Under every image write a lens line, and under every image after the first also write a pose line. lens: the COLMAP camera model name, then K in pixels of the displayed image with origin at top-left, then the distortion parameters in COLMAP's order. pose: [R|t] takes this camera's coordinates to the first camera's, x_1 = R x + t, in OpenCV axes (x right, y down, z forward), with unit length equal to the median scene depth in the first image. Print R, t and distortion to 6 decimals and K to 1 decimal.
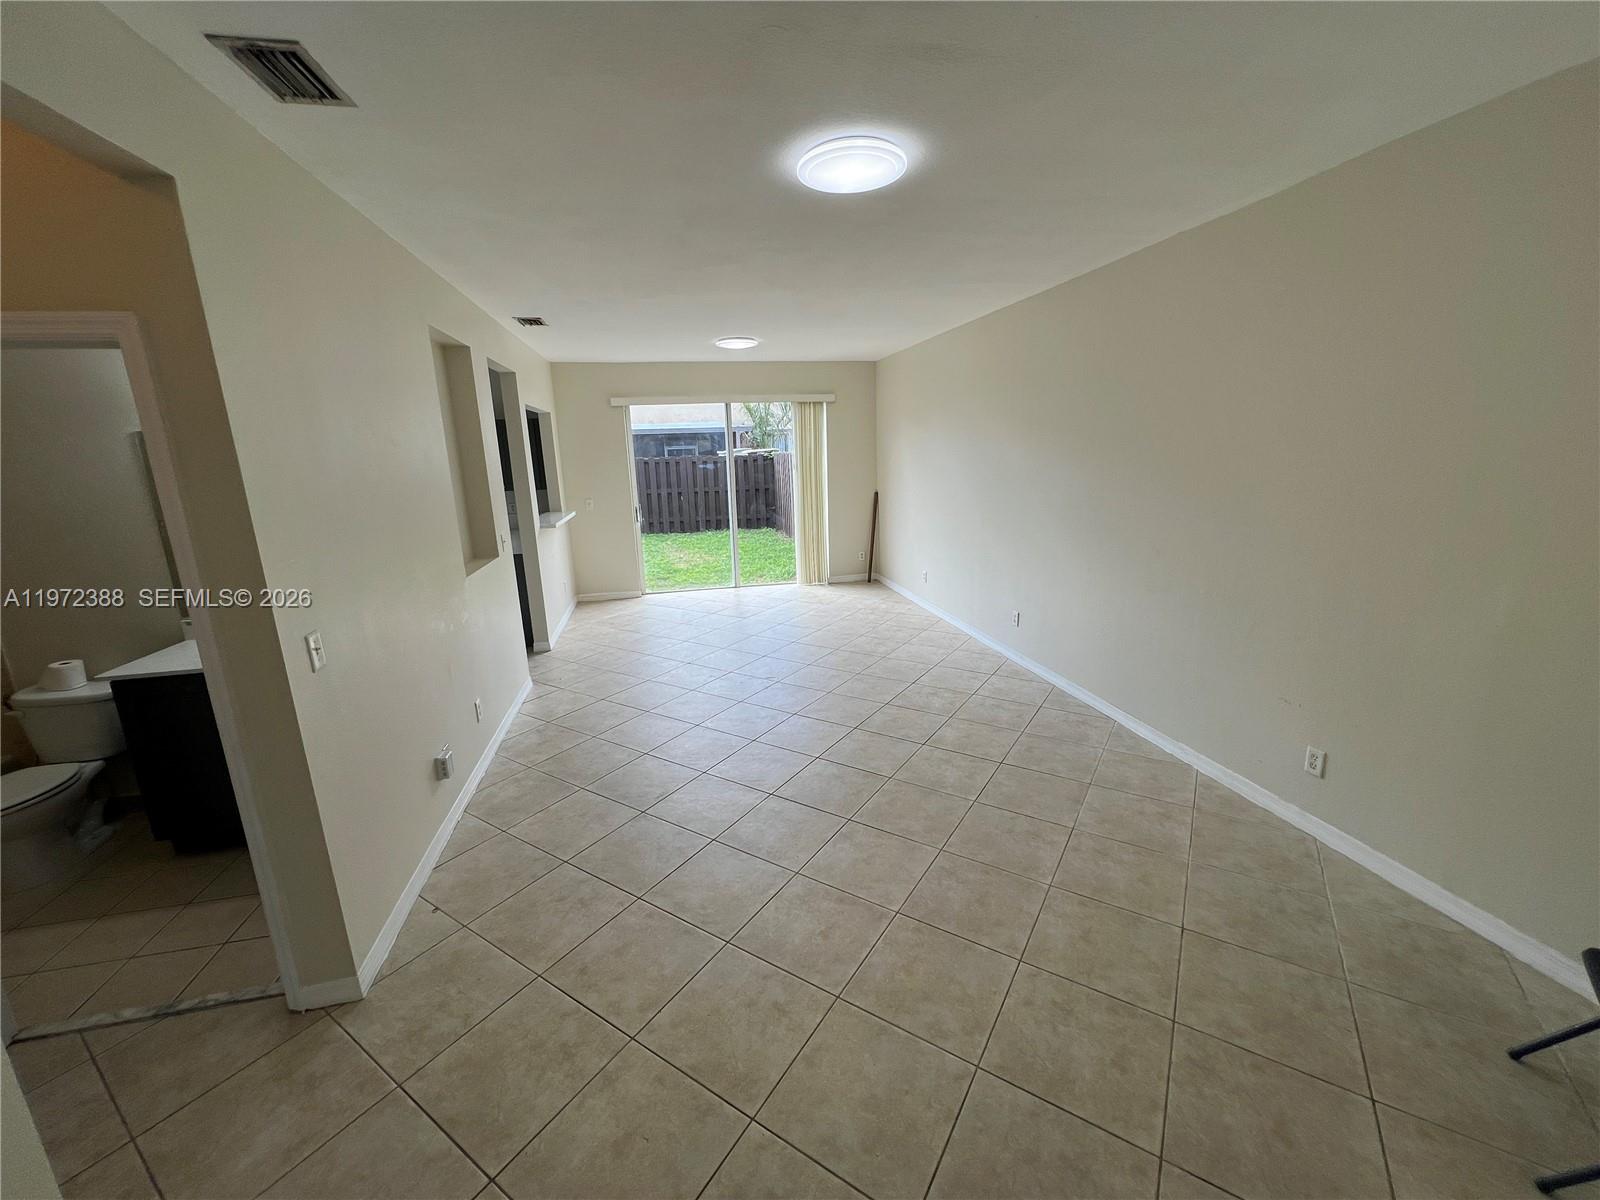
lens RADIAL K [[649.0, 0, 802.6], [0, 649.0, 601.4], [0, 0, 1]] dist [-0.000855, 0.000374]
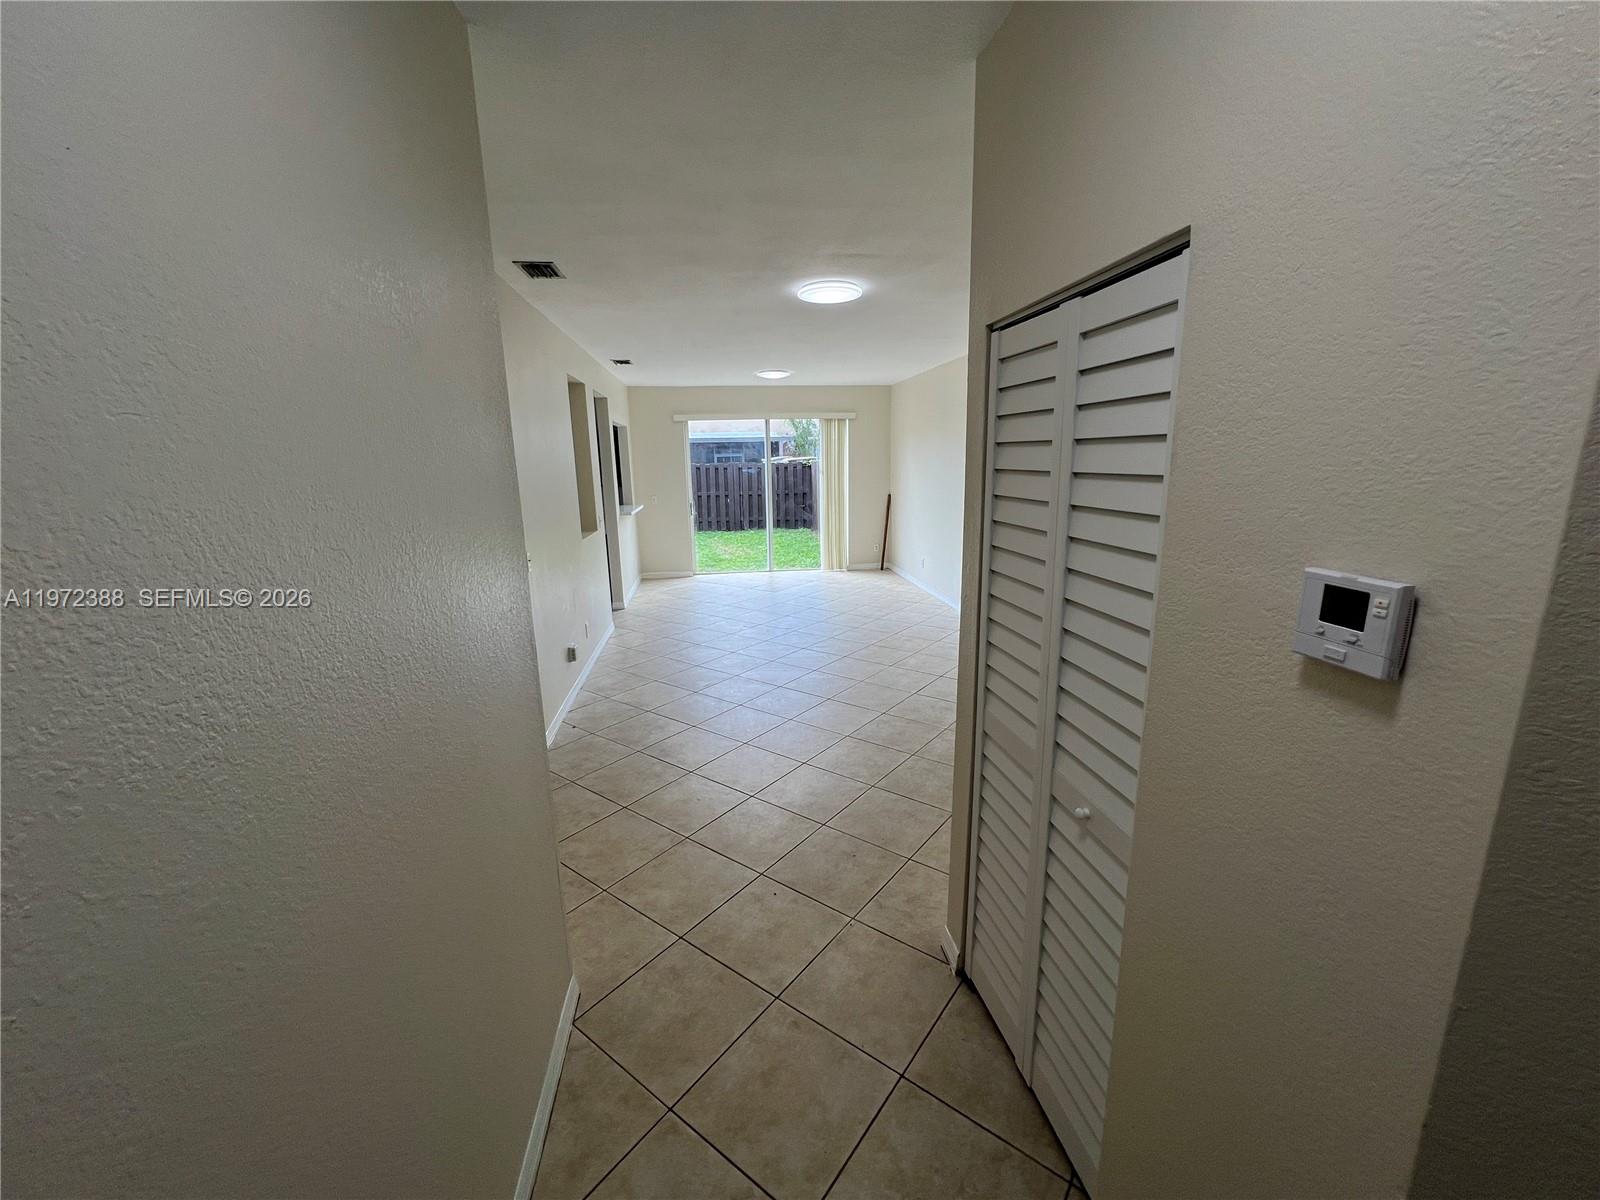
lens RADIAL K [[649.0, 0, 799.6], [0, 649.0, 599.6], [0, 0, 1]] dist [-0.000855, 0.000374]
pose [[0.997076, 0.026986, -0.071496, 0.039711], [-0.028076, 0.999504, -0.014290, 0.047243], [0.071075, 0.016255, 0.997339, -0.198599]]
